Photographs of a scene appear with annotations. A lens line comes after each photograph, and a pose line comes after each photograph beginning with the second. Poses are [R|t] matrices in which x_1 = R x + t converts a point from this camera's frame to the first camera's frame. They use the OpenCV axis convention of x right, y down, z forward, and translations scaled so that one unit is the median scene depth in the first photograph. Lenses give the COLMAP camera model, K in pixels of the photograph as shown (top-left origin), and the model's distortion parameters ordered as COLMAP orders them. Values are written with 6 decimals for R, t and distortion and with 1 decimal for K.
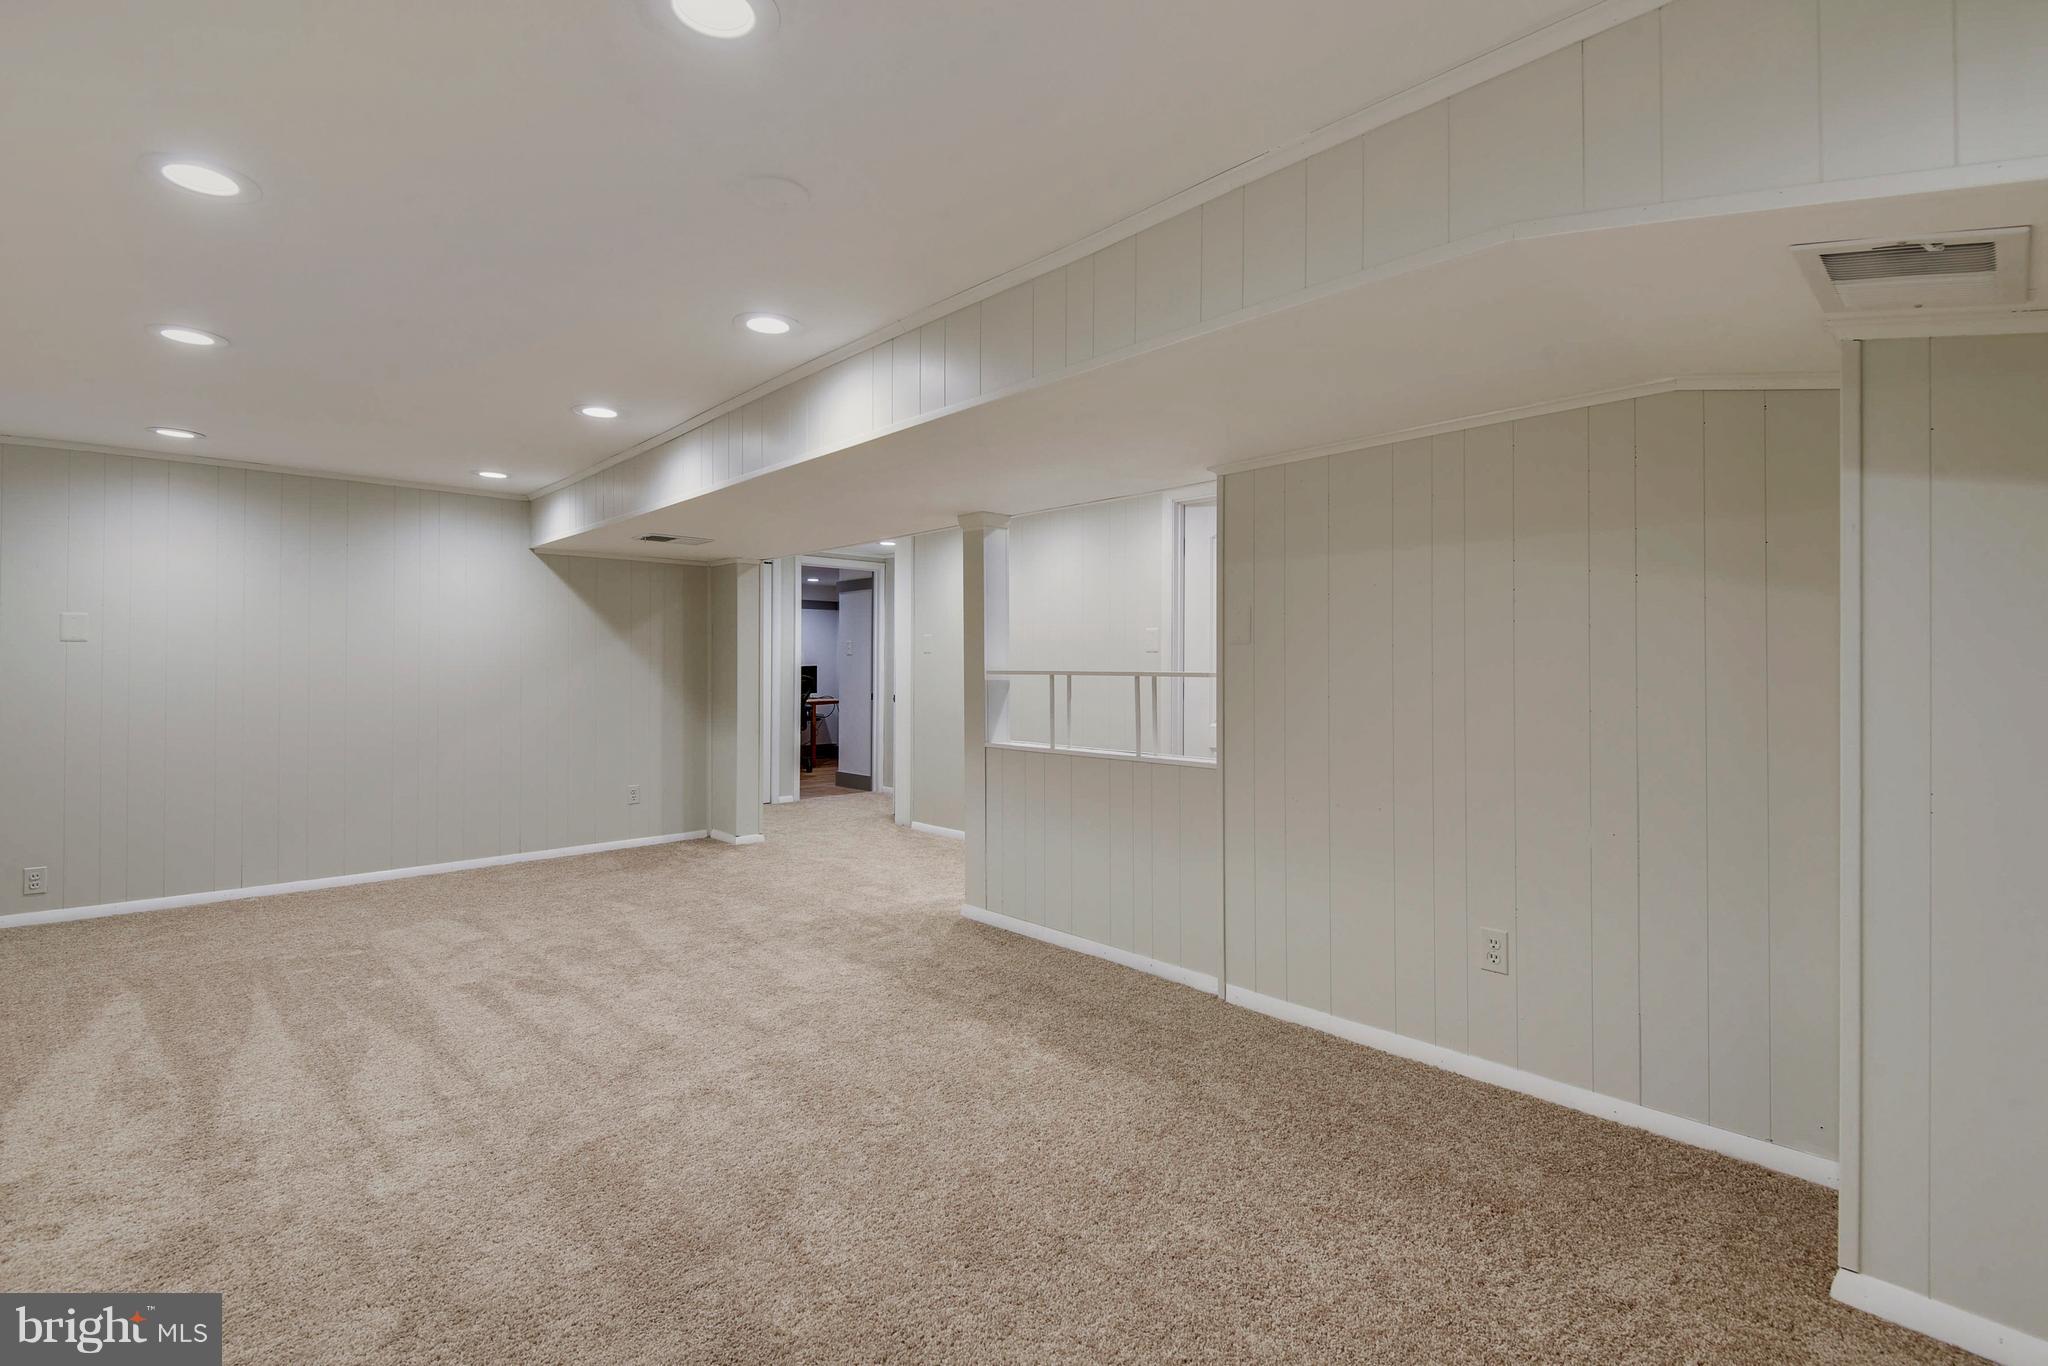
lens RADIAL K [[919.0, 0, 1033.5], [0, 919.0, 673.6], [0, 0, 1]] dist [0.005746, -0.001417]
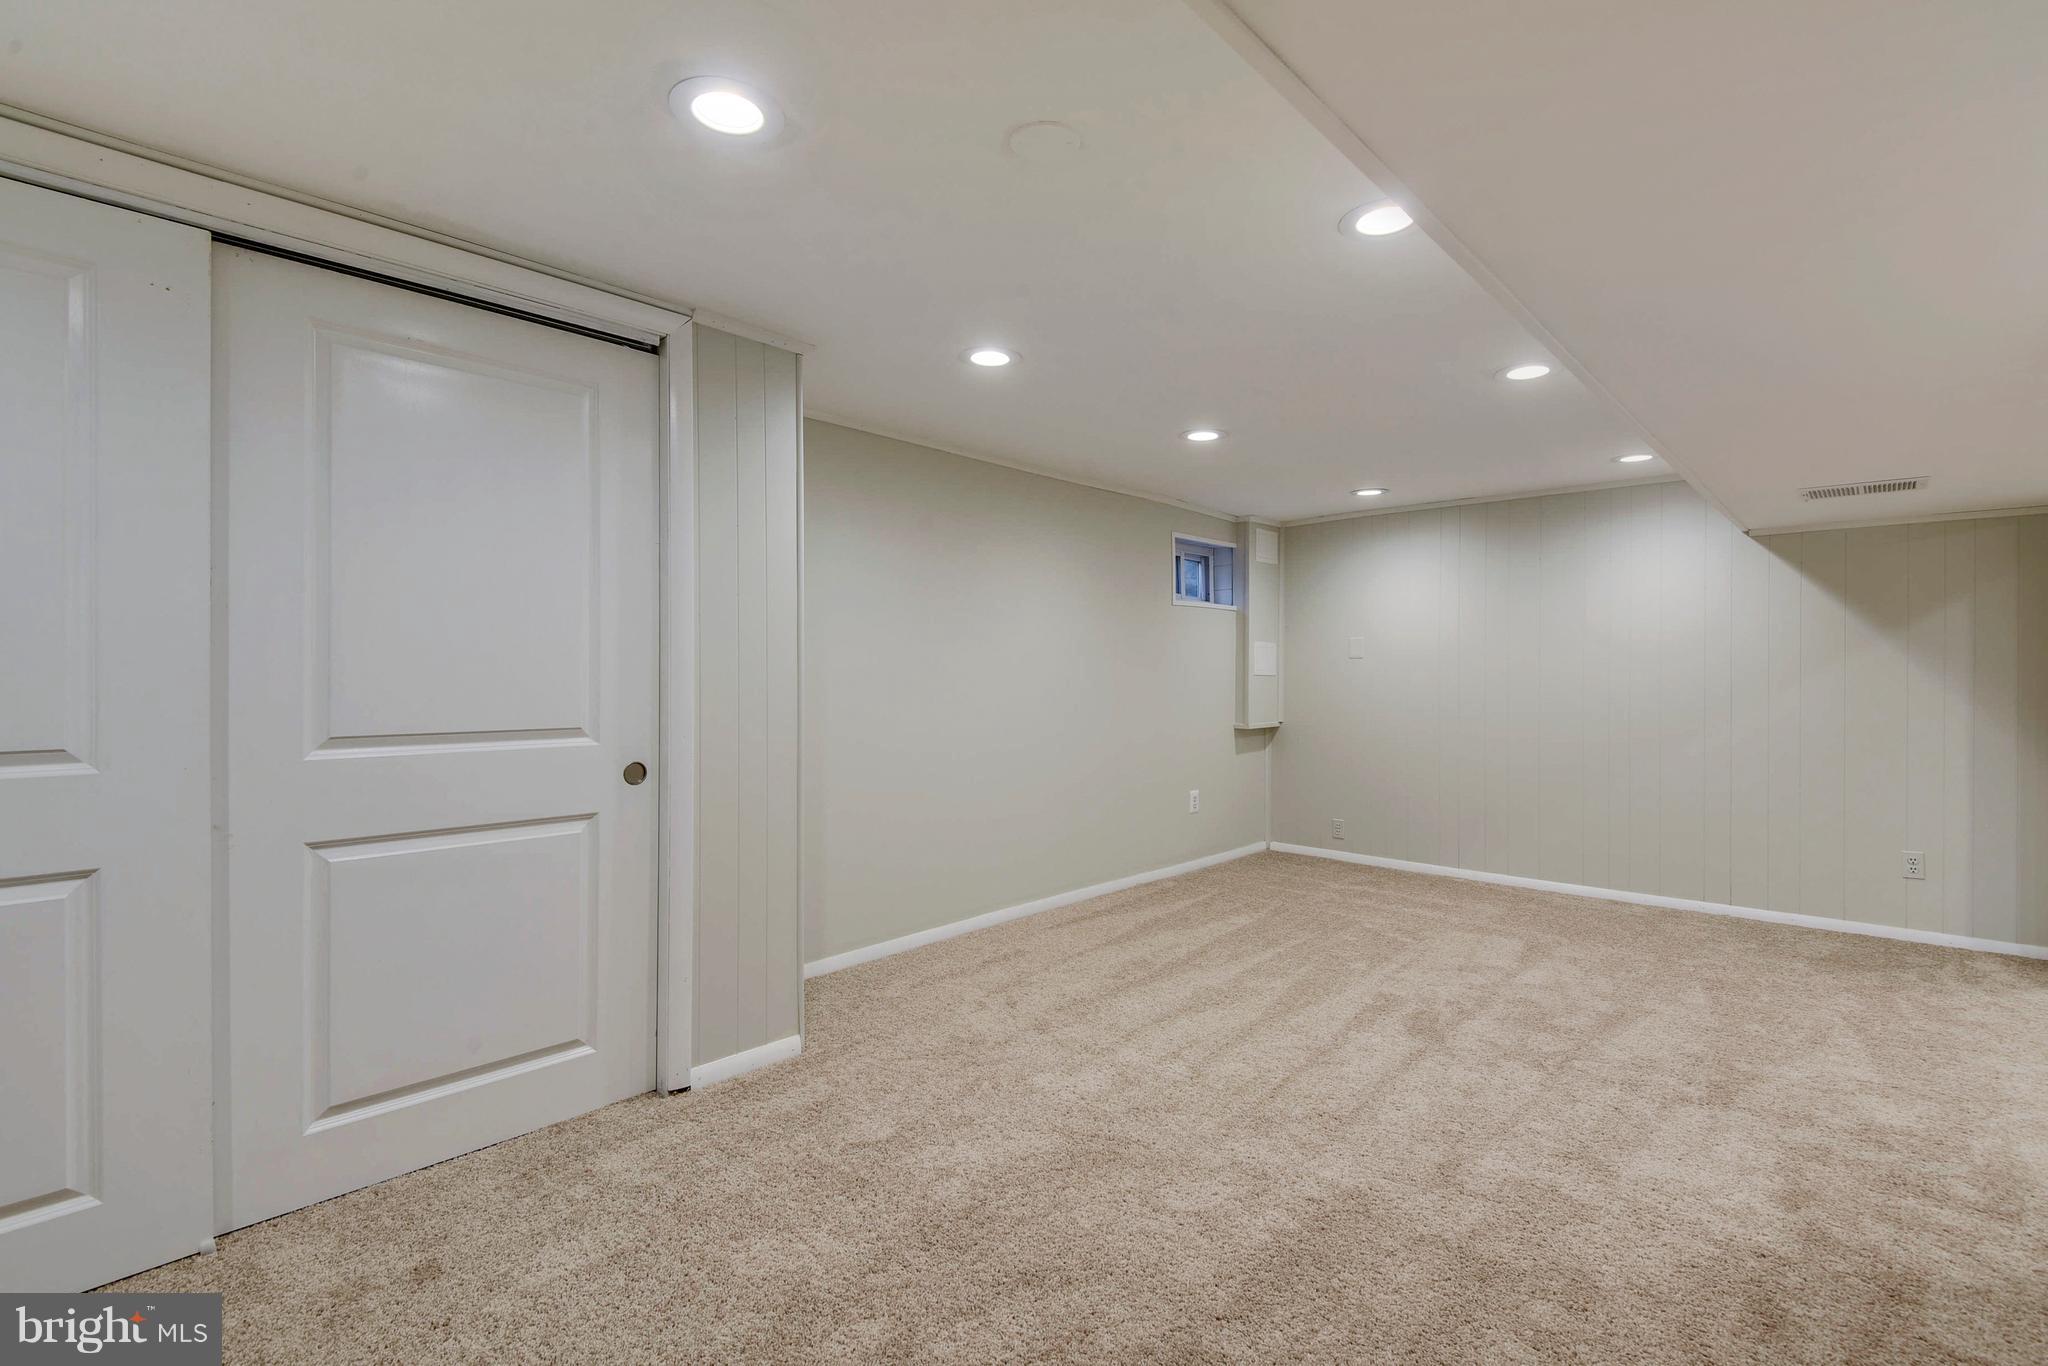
lens RADIAL K [[919.0, 0, 1033.6], [0, 919.0, 678.8], [0, 0, 1]] dist [0.005746, -0.001417]
pose [[0.083801, 0.000829, -0.996482, 0.364124], [-0.008805, 0.999961, 0.000092, -0.001694], [0.996444, 0.008766, 0.083805, 0.552774]]
